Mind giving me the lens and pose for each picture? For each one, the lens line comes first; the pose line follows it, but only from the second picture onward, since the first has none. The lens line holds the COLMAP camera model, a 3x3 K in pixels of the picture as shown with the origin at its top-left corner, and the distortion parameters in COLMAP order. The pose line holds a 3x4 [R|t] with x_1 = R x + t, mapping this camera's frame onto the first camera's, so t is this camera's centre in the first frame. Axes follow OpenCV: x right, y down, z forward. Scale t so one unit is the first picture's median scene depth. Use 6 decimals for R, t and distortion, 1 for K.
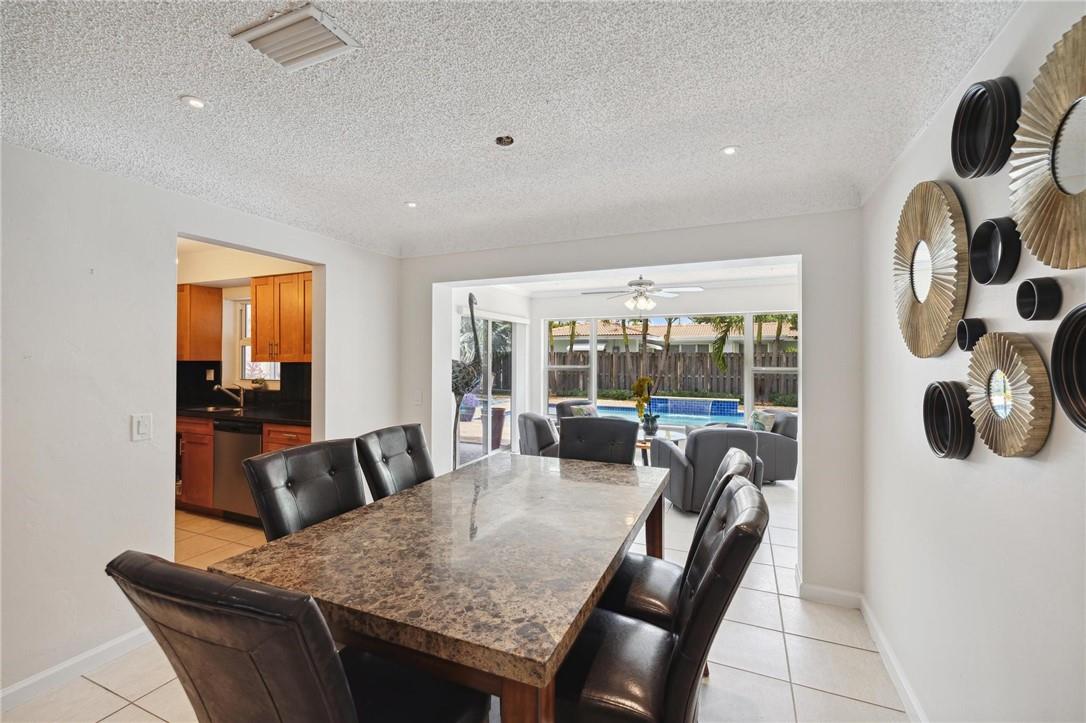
lens RADIAL K [[455.3, 0, 543.6], [0, 455.3, 358.9], [0, 0, 1]] dist [0.001932, 0.000176]
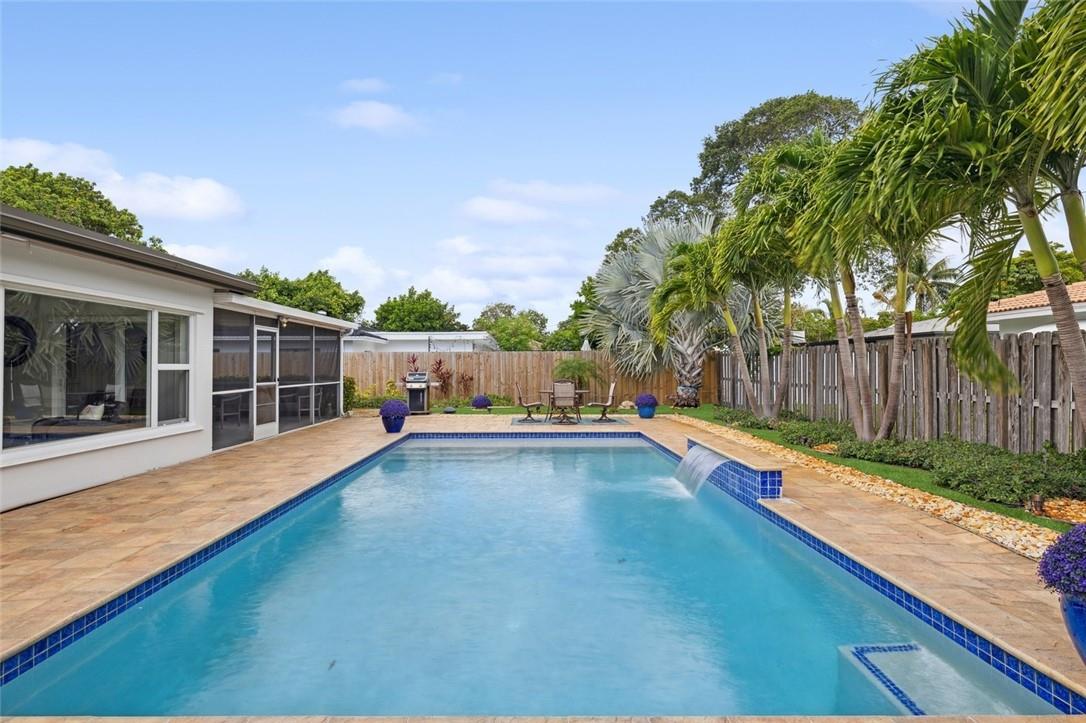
lens RADIAL K [[560.1, 0, 534.3], [0, 560.1, 363.1], [0, 0, 1]] dist [-0.004116, -0.000439]
pose [[0.407675, -0.009447, -0.913078, 3.247999], [0.003212, 0.999955, -0.008911, 0.060812], [0.913121, 0.000700, 0.407687, 2.906854]]
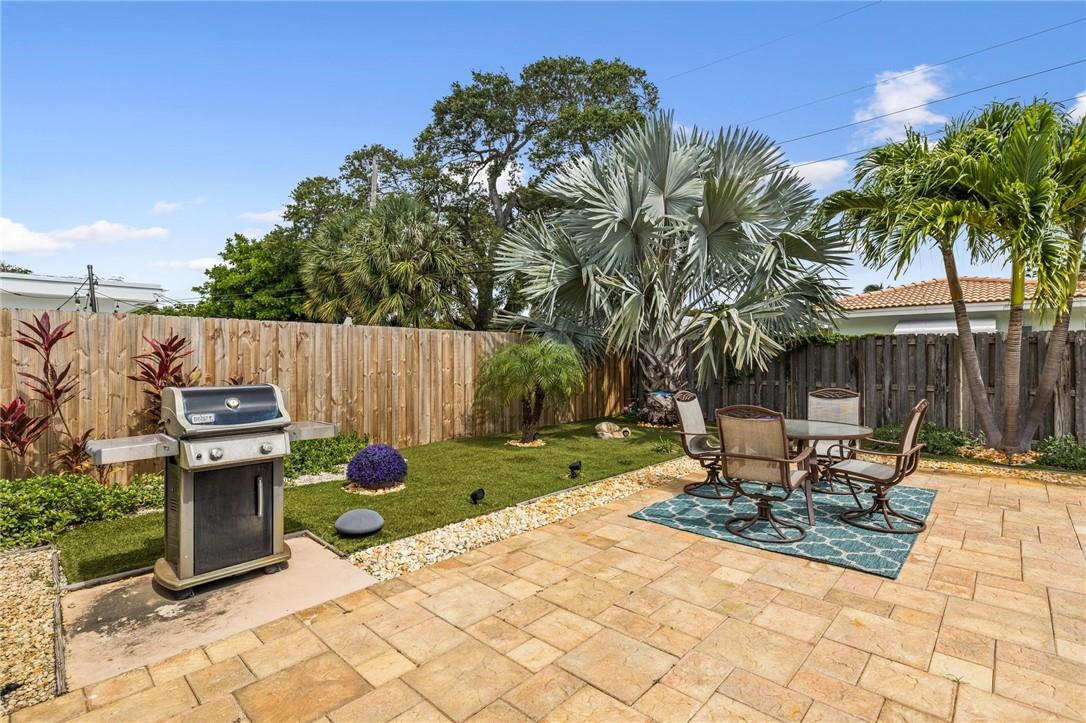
lens RADIAL K [[502.2, 0, 546.8], [0, 502.2, 359.7], [0, 0, 1]] dist [-0.002981, -0.000094]
pose [[0.943081, -0.003949, -0.332539, -1.050877], [0.003693, 0.999992, -0.001402, 0.043761], [0.332541, 0.000094, 0.943089, 3.279970]]
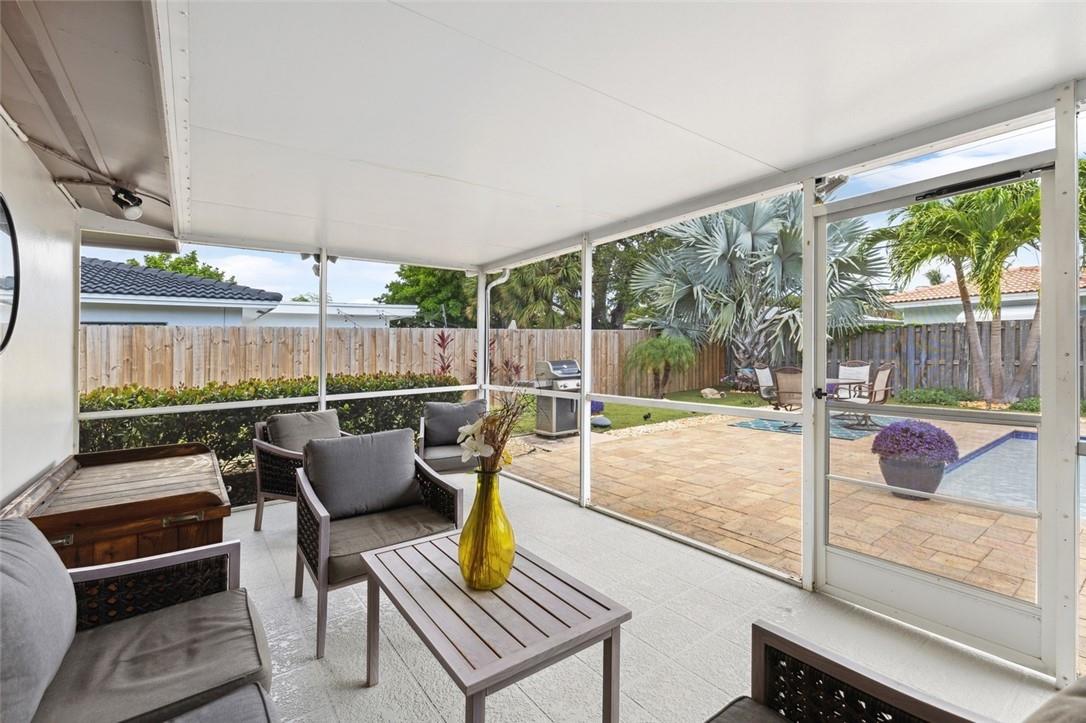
lens RADIAL K [[468.9, 0, 538.9], [0, 468.9, 378.7], [0, 0, 1]] dist [0.000912, 0.000037]
pose [[0.856961, 0.011642, -0.515250, -0.851096], [0.023307, 0.997847, 0.061310, 0.035657], [0.514855, -0.064549, 0.854844, 1.833640]]
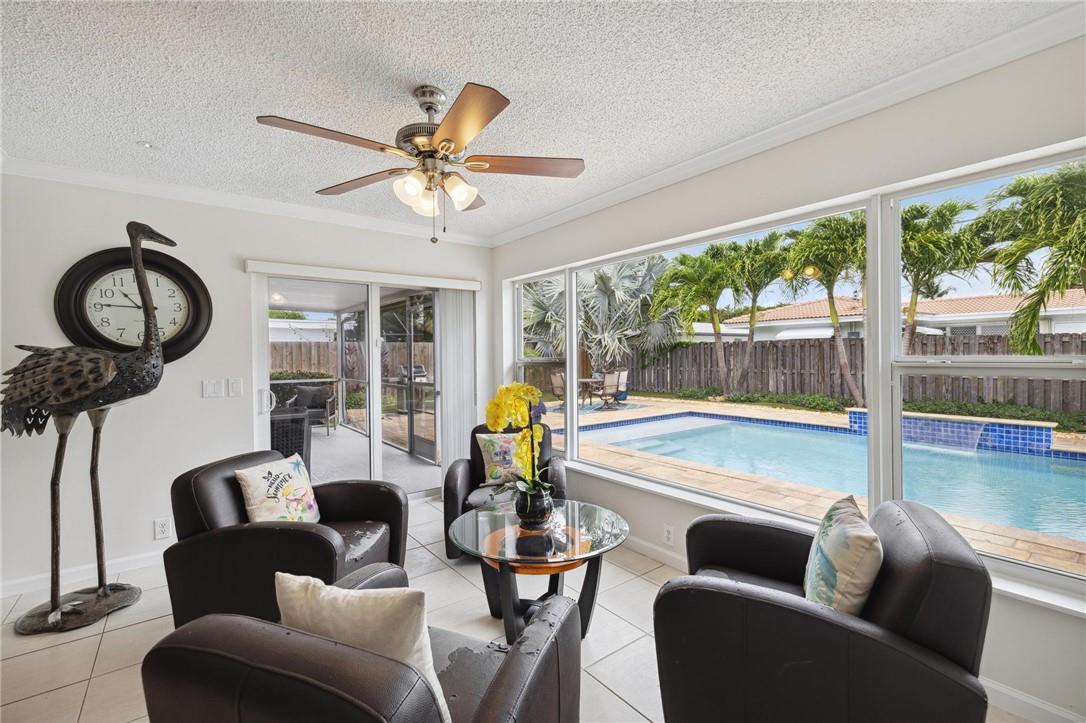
lens RADIAL K [[470.7, 0, 543.8], [0, 470.7, 354.1], [0, 0, 1]] dist [0.004373, 0.000626]
pose [[0.873964, -0.012673, -0.485825, 0.830241], [0.012793, 0.999913, -0.003069, 0.028281], [0.485822, -0.003533, 0.874051, 1.164740]]
